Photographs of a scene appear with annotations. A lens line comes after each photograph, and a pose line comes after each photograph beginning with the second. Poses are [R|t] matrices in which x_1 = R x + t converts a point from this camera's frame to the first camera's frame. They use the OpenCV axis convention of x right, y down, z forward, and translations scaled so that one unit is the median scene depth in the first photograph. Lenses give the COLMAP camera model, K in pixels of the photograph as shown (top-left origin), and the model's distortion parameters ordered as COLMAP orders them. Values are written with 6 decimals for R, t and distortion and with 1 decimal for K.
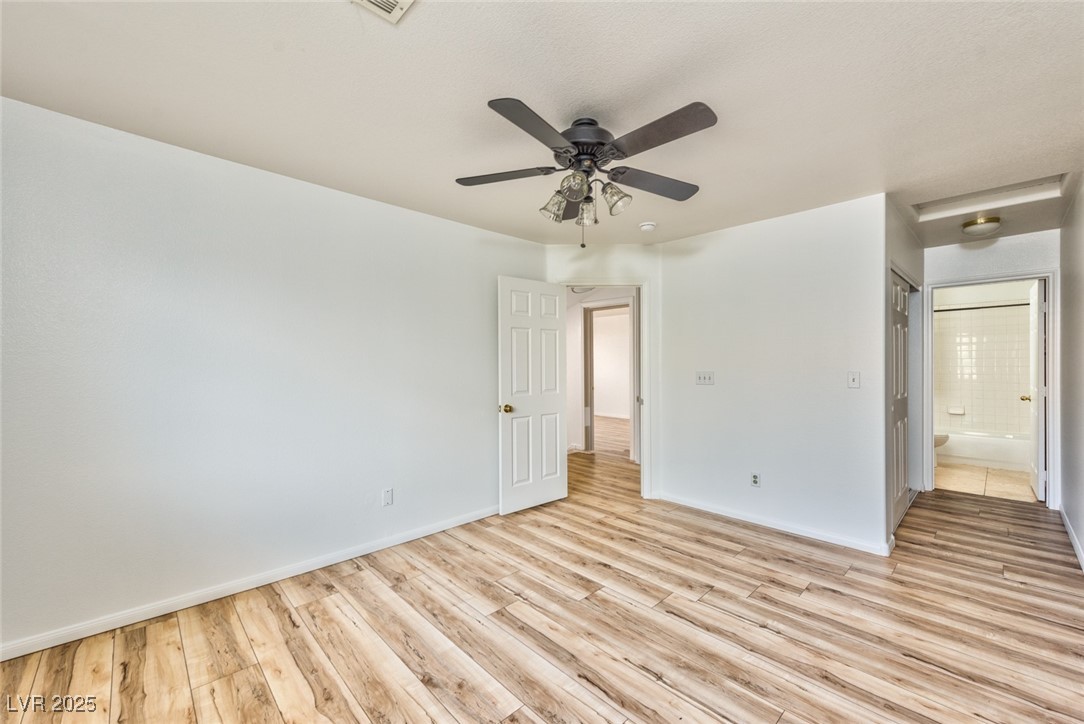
lens RADIAL K [[441.2, 0, 537.9], [0, 441.2, 359.3], [0, 0, 1]] dist [0.001259, -0.000540]
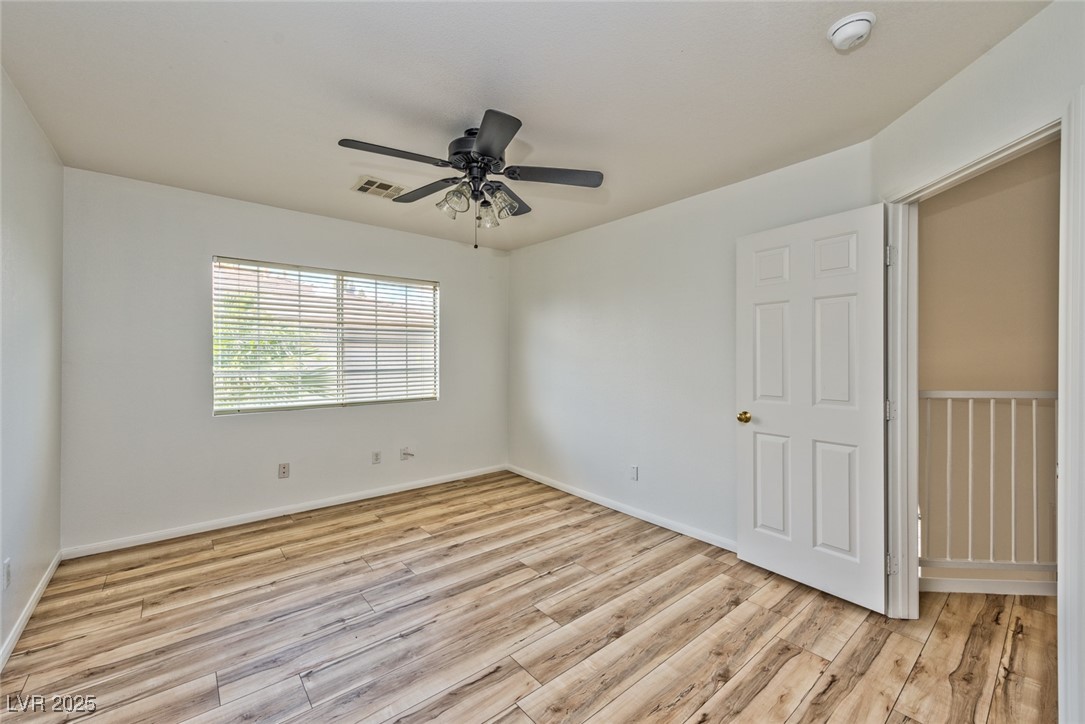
lens RADIAL K [[441.6, 0, 539.4], [0, 441.6, 359.0], [0, 0, 1]] dist [0.001259, -0.000540]
pose [[-0.072098, 0.013246, -0.997310, 0.953318], [0.001185, 0.999912, 0.013195, 0.011954], [0.997397, -0.000230, -0.072108, 1.010708]]
